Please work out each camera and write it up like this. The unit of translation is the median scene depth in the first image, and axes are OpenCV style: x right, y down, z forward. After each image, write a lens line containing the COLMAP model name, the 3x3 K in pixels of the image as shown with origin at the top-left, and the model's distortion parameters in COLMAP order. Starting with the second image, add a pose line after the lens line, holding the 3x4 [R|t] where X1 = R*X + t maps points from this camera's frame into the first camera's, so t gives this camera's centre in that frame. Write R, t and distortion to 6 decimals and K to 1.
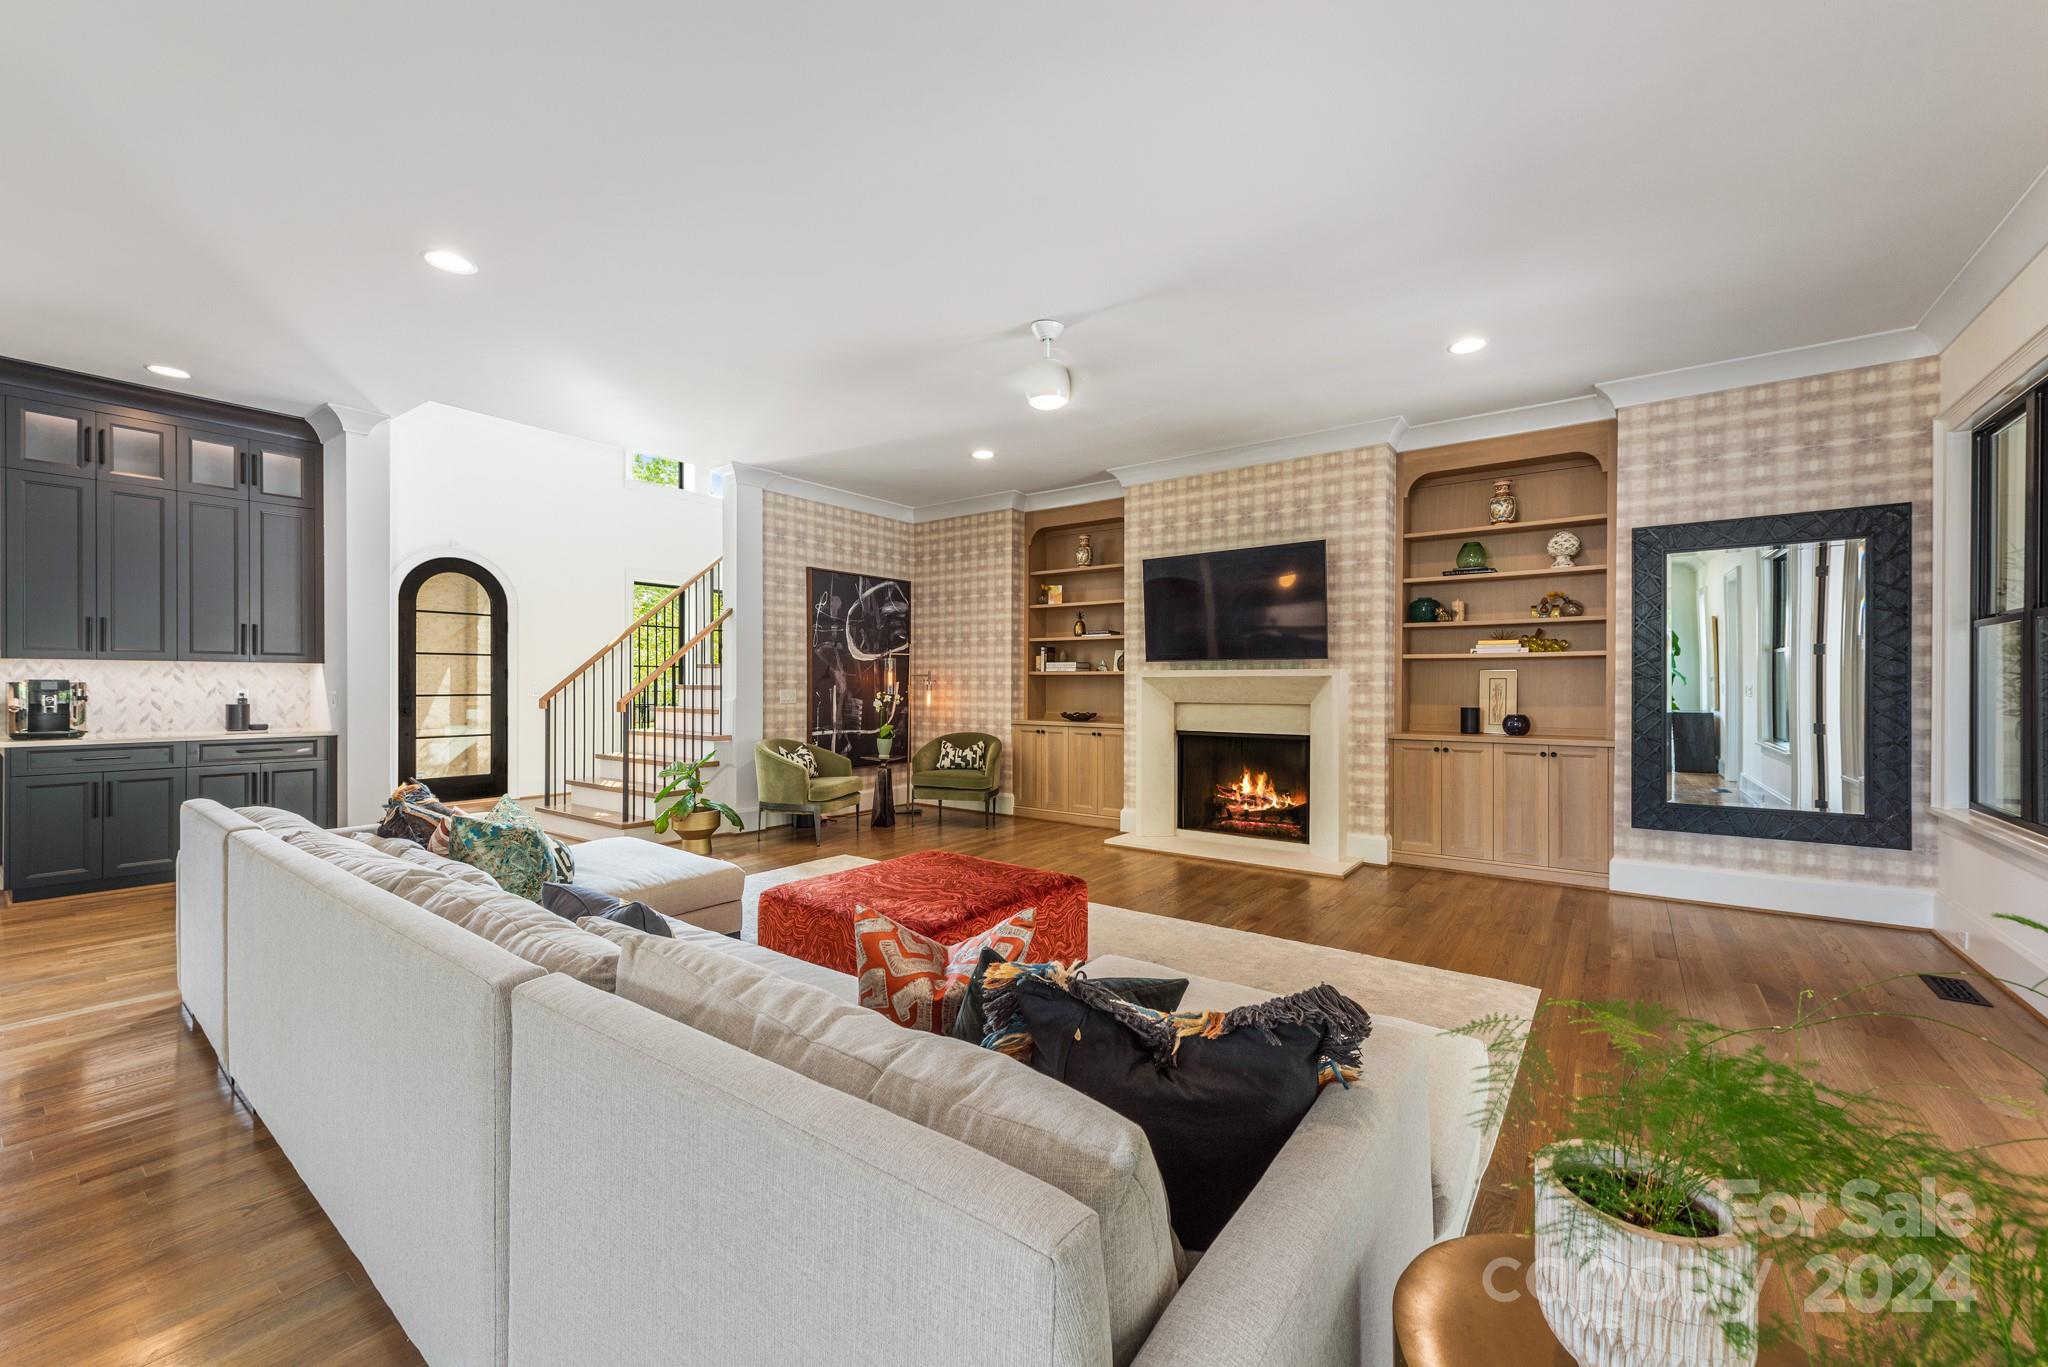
lens RADIAL K [[797.1, 0, 1024.2], [0, 797.1, 683.2], [0, 0, 1]] dist [0.009315, -0.003418]
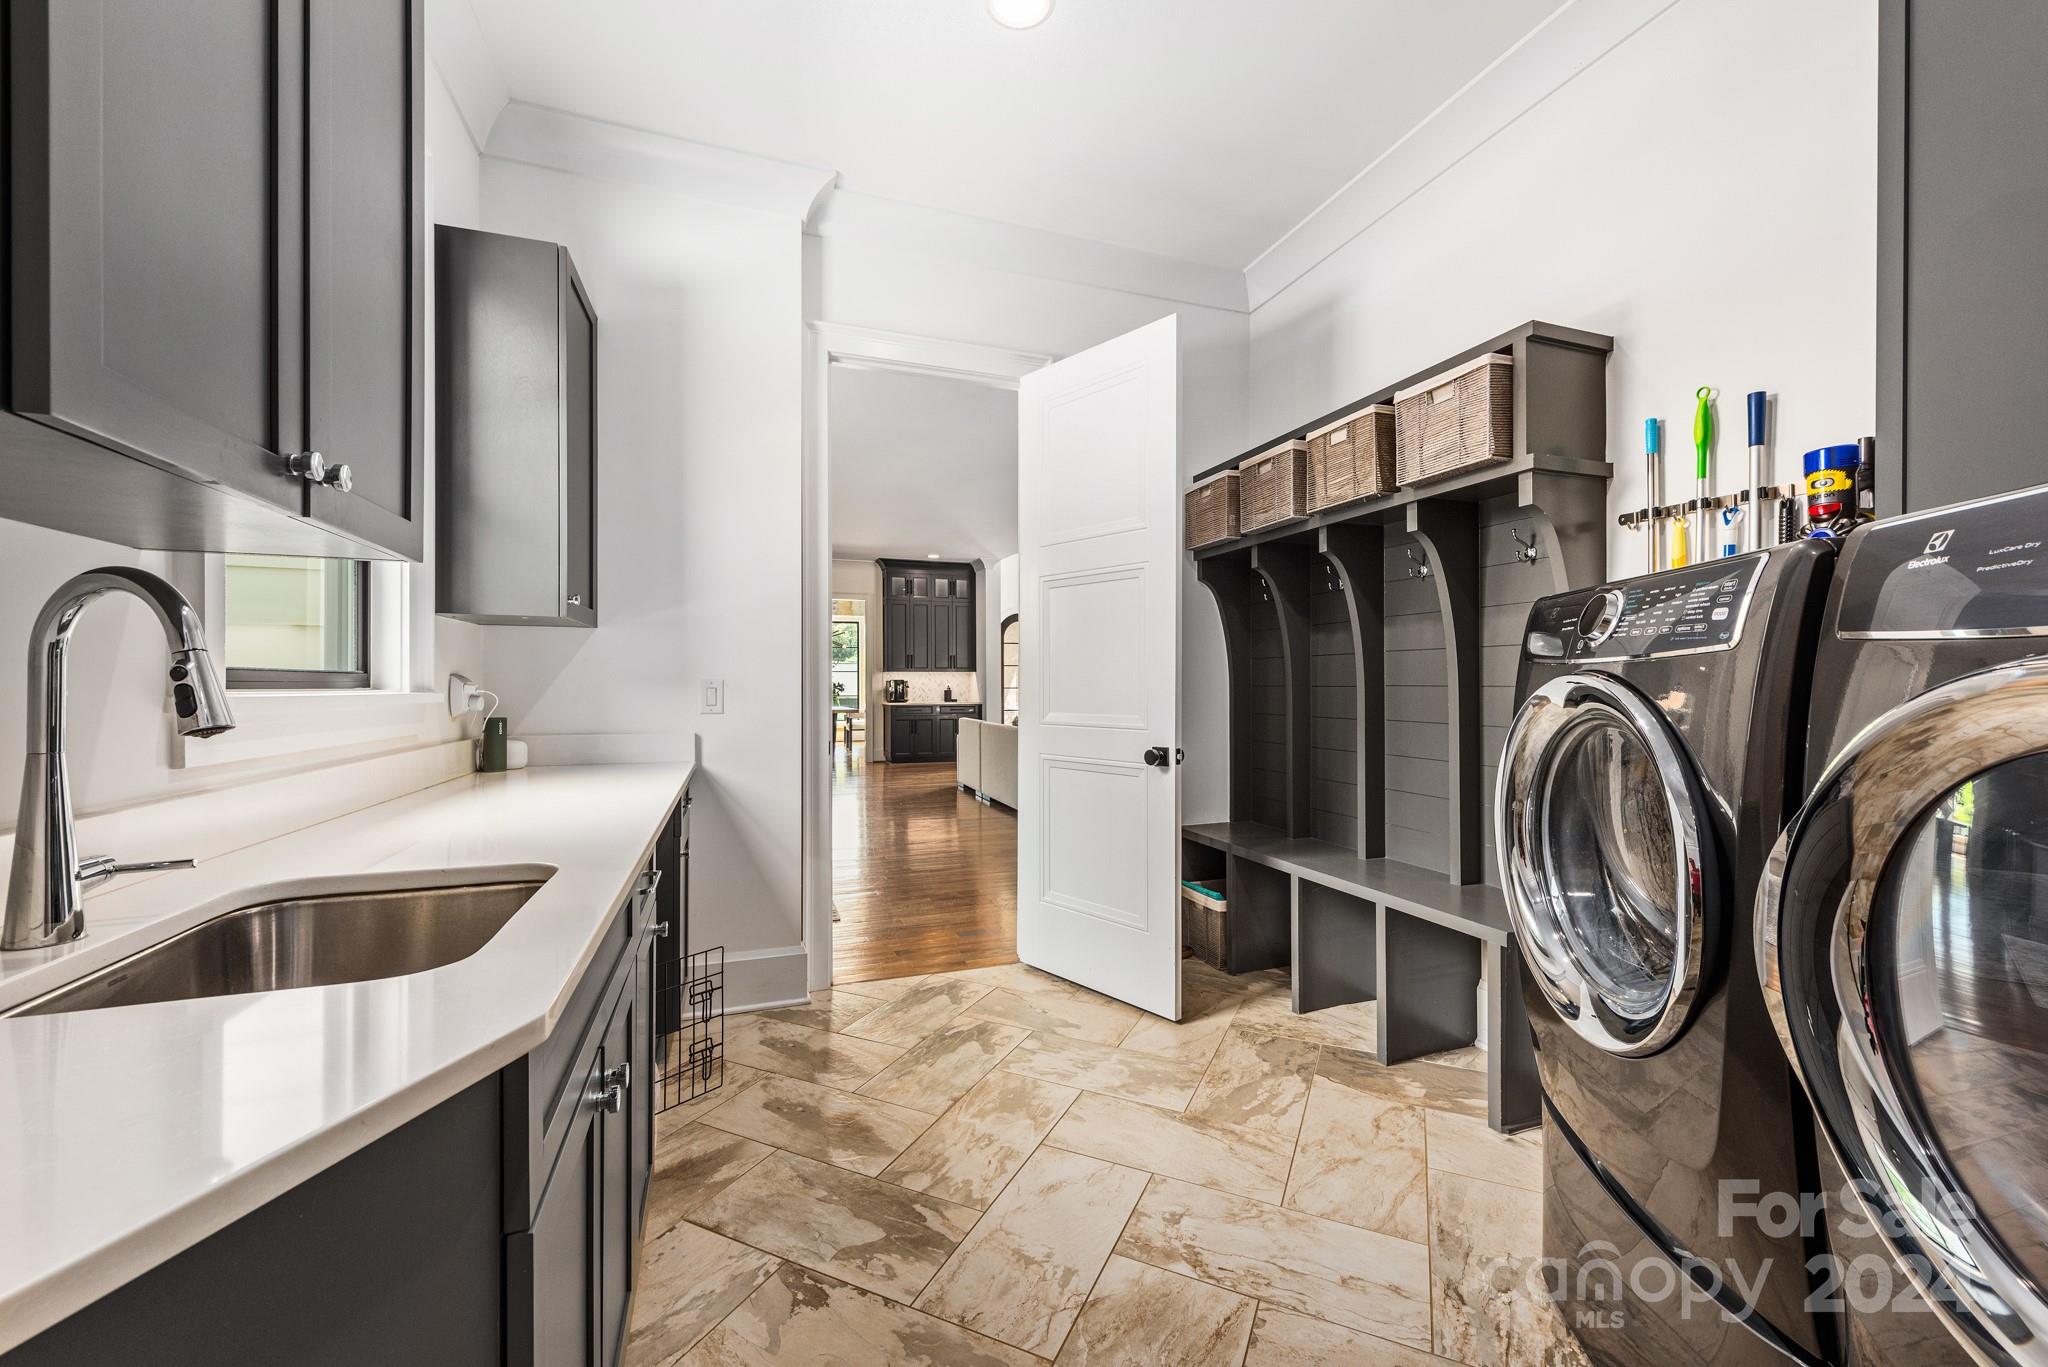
lens RADIAL K [[797.1, 0, 1025.2], [0, 797.1, 682.9], [0, 0, 1]] dist [0.009315, -0.003418]
pose [[0.837264, -0.004662, -0.546779, 0.344981], [0.003910, 0.999989, -0.002540, 0.009004], [0.546785, -0.000011, 0.837273, -0.599194]]
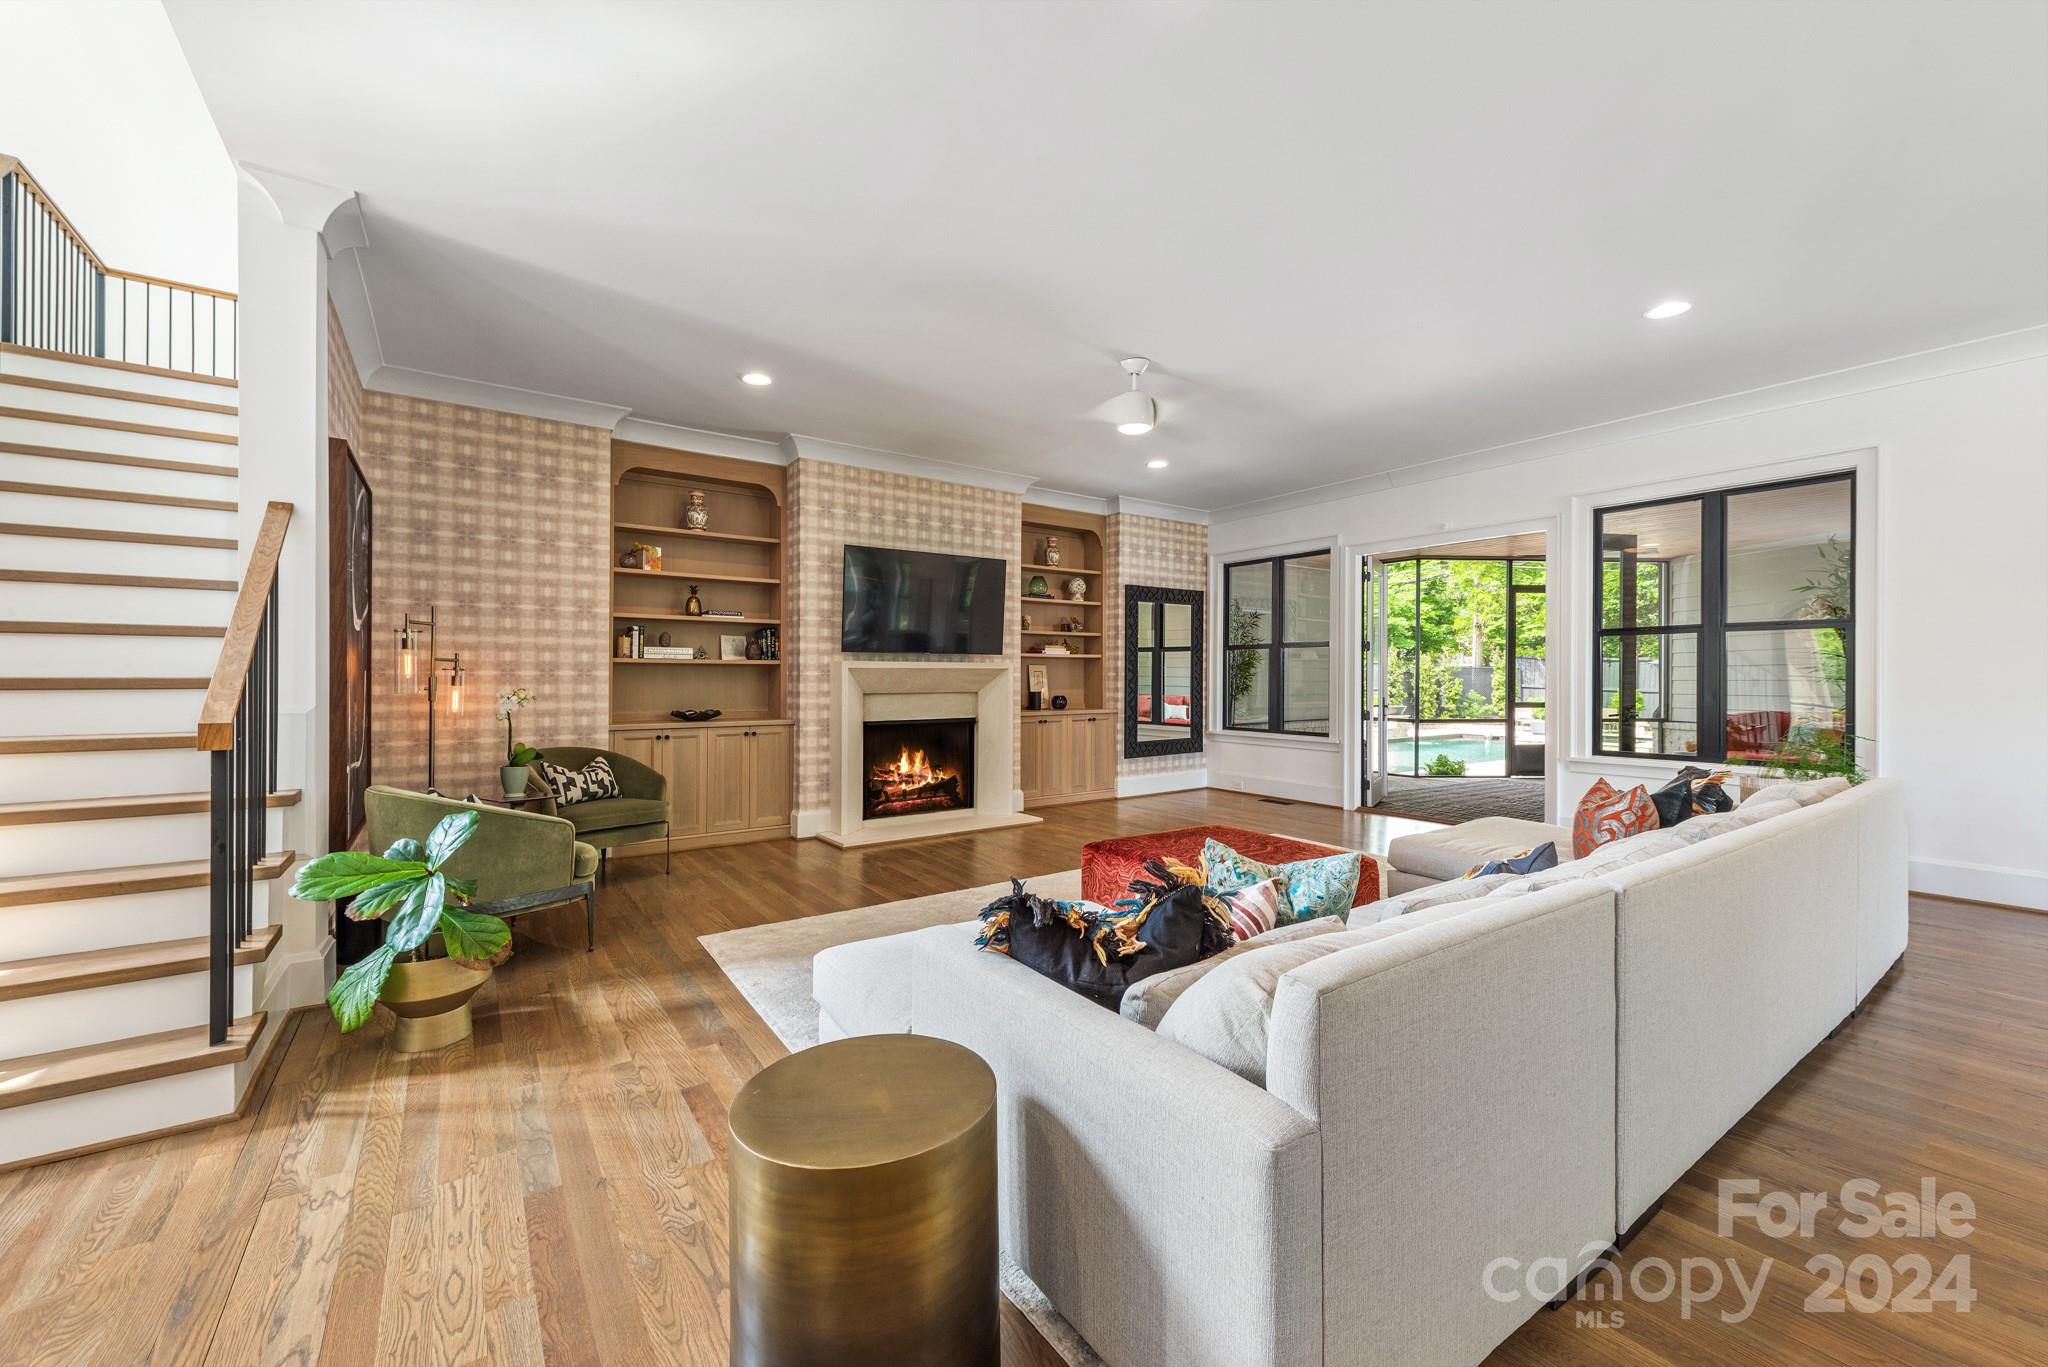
lens RADIAL K [[797.1, 0, 1036.2], [0, 797.1, 679.4], [0, 0, 1]] dist [0.009315, -0.003418]
pose [[0.307033, -0.005864, 0.951681, -0.759961], [-0.002527, 0.999972, 0.006977, -0.000965], [-0.951695, -0.004547, 0.307010, 0.537644]]
